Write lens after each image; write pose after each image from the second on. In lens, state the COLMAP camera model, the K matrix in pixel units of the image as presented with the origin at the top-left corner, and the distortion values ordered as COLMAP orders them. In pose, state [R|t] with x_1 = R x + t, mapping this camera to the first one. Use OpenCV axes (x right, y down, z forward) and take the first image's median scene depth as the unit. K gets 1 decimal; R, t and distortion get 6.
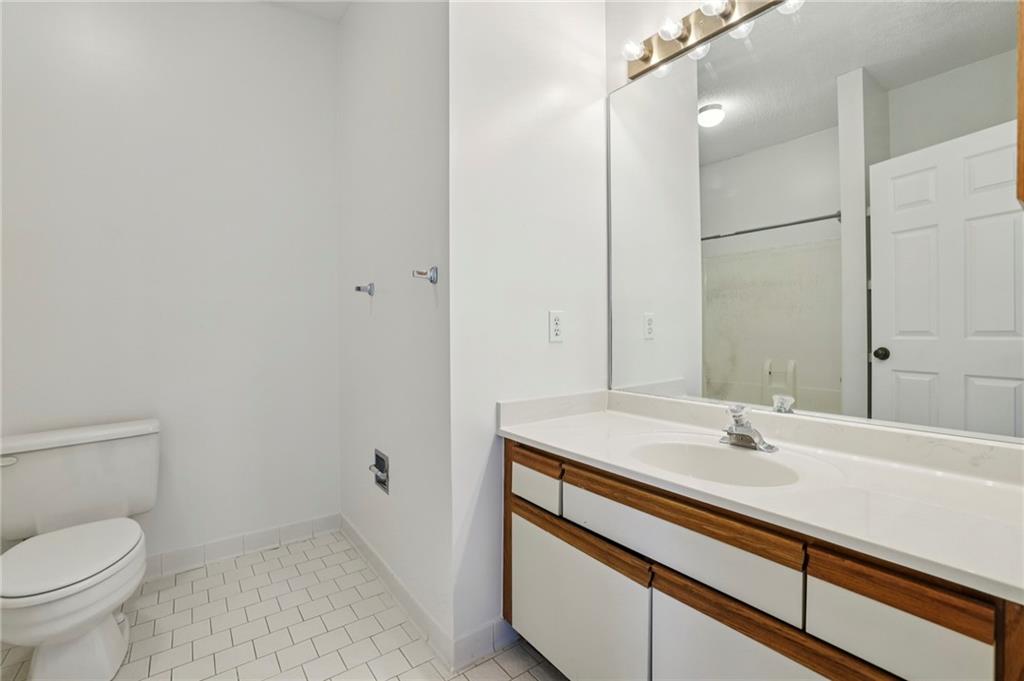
lens RADIAL K [[442.9, 0, 509.7], [0, 442.9, 334.1], [0, 0, 1]] dist [-0.048395, 0.016612]
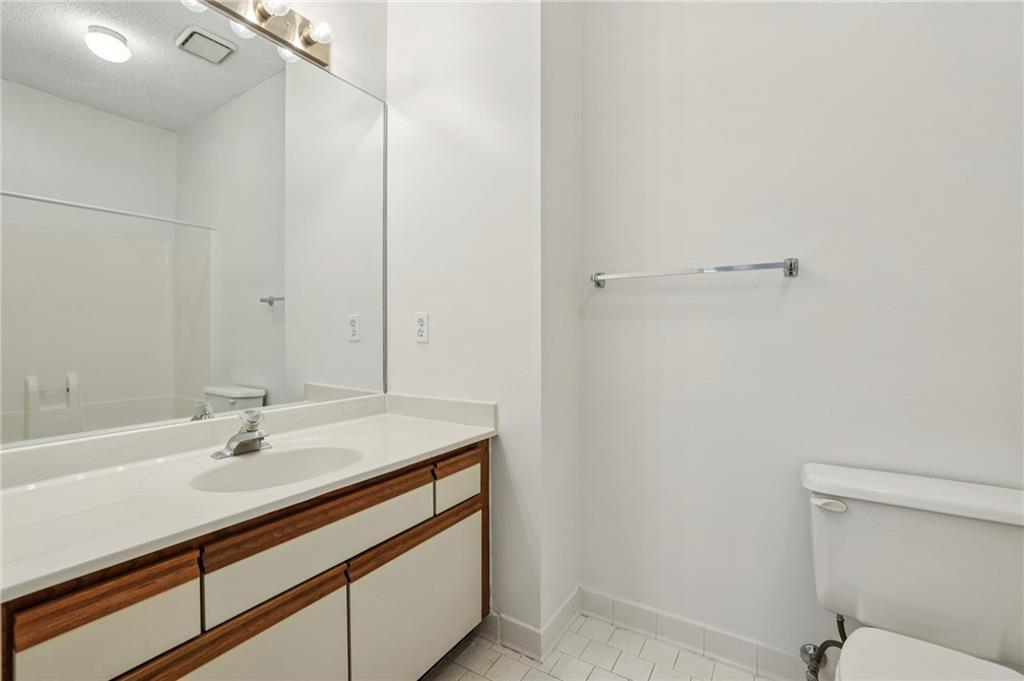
lens RADIAL K [[442.9, 0, 509.7], [0, 442.9, 334.1], [0, 0, 1]] dist [-0.048395, 0.016612]
pose [[-0.377217, 0.007745, 0.926093, -0.758760], [0.006780, 0.999961, -0.005602, 0.003264], [-0.926100, 0.004166, -0.377255, 1.043367]]
